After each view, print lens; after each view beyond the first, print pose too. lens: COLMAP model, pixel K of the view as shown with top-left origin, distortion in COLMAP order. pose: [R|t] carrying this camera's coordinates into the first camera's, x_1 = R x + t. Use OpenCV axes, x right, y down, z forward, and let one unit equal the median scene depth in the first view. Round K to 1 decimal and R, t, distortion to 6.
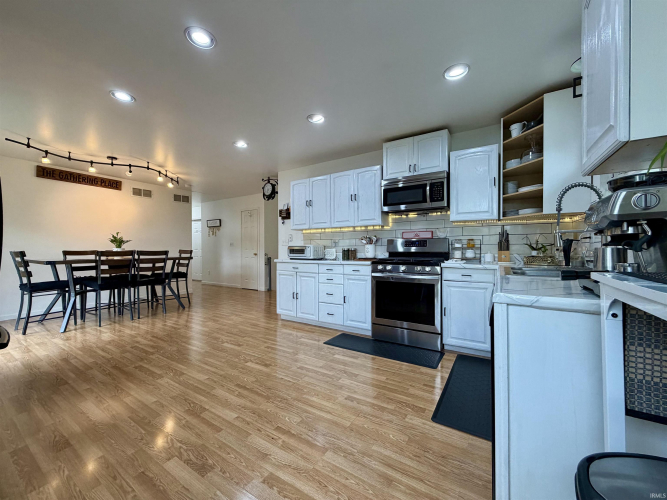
lens RADIAL K [[264.7, 0, 332.3], [0, 264.7, 250.7], [0, 0, 1]] dist [-0.002535, -0.000349]
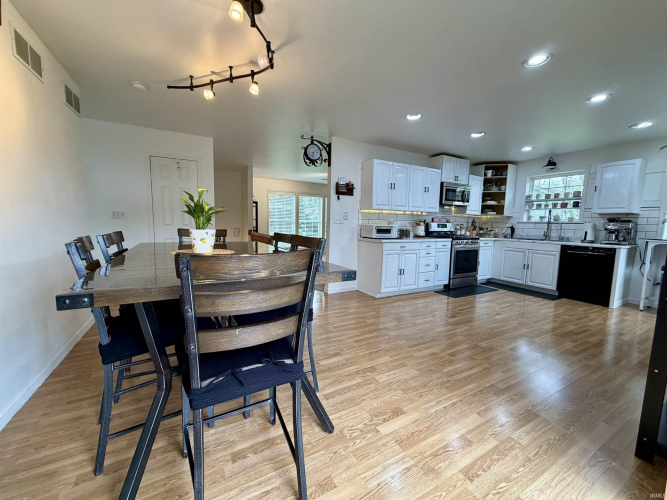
lens RADIAL K [[264.7, 0, 331.3], [0, 264.7, 250.1], [0, 0, 1]] dist [-0.002535, -0.000349]
pose [[0.483218, -0.079205, 0.871910, -1.198138], [-0.019686, 0.994665, 0.101266, -0.026089], [-0.875278, -0.066098, 0.479081, 0.706033]]
